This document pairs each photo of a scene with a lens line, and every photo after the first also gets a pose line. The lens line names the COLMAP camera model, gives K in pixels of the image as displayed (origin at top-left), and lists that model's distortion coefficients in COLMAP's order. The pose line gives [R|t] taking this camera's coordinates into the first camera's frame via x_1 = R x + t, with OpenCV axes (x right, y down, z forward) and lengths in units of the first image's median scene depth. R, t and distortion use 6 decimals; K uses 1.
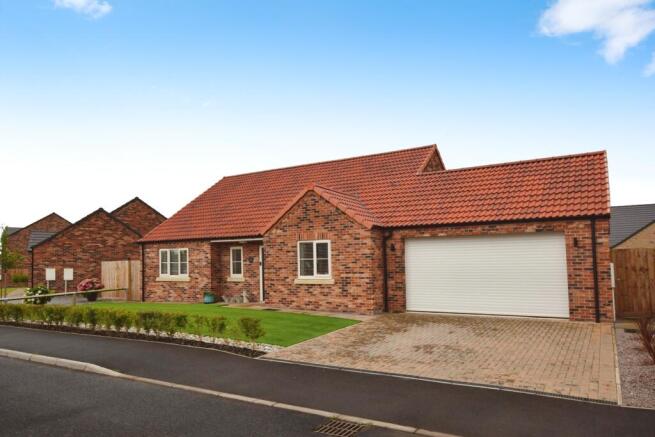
lens RADIAL K [[445.8, 0, 327.5], [0, 445.8, 222.7], [0, 0, 1]] dist [-0.005671, 0.002570]
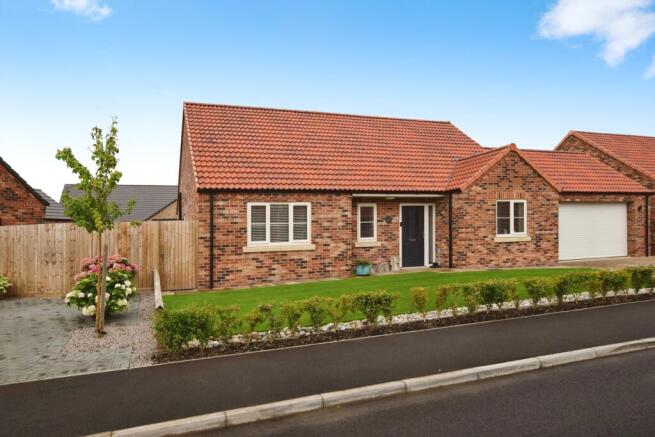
lens RADIAL K [[445.8, 0, 327.8], [0, 445.8, 216.7], [0, 0, 1]] dist [-0.005671, 0.002570]
pose [[0.602406, 0.021766, 0.797893, -1.043459], [-0.054871, 0.998393, 0.014192, 0.082508], [-0.796301, -0.052330, 0.602632, 0.675235]]
